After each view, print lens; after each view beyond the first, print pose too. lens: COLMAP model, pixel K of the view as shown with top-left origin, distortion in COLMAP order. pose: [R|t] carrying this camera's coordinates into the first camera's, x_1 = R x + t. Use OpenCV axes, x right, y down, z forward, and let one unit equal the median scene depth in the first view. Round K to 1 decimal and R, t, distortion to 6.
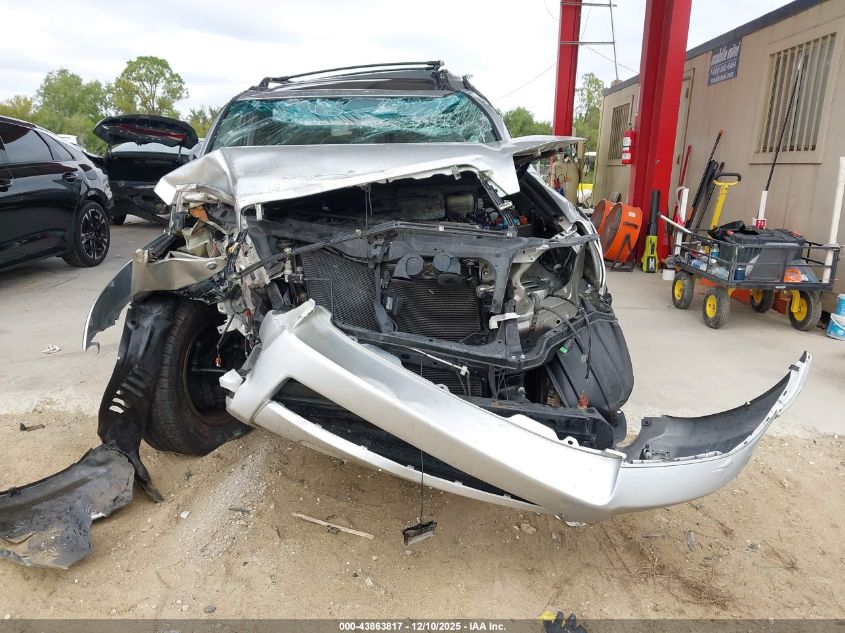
lens RADIAL K [[700.2, 0, 422.5], [0, 700.2, 316.5], [0, 0, 1]] dist [0.056068, -0.106671]
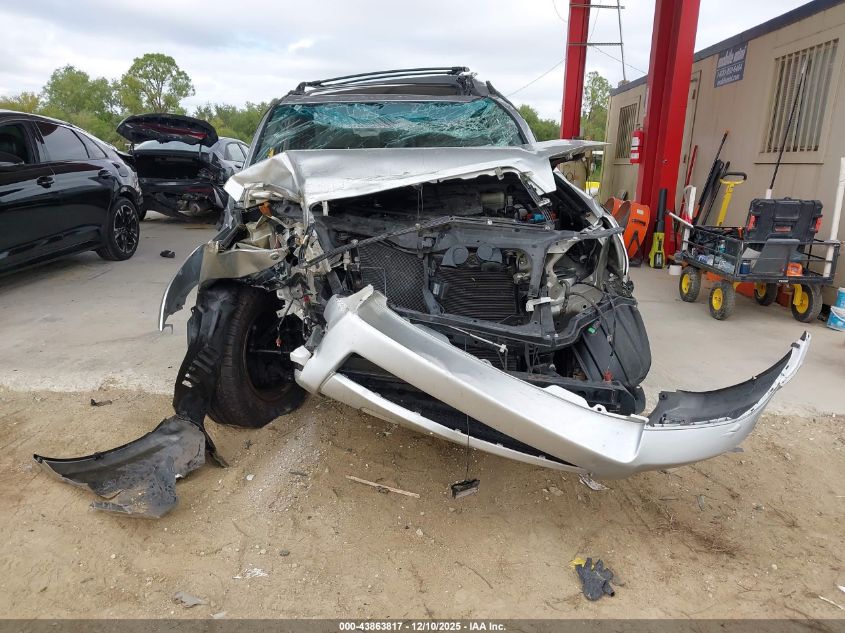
lens RADIAL K [[694.5, 0, 422.5], [0, 694.5, 316.5], [0, 0, 1]] dist [0.058608, -0.106812]
pose [[0.999974, 0.004086, -0.006010, -0.055719], [-0.004055, 0.999979, 0.005096, 0.017670], [0.006031, -0.005072, 0.999969, -0.108611]]
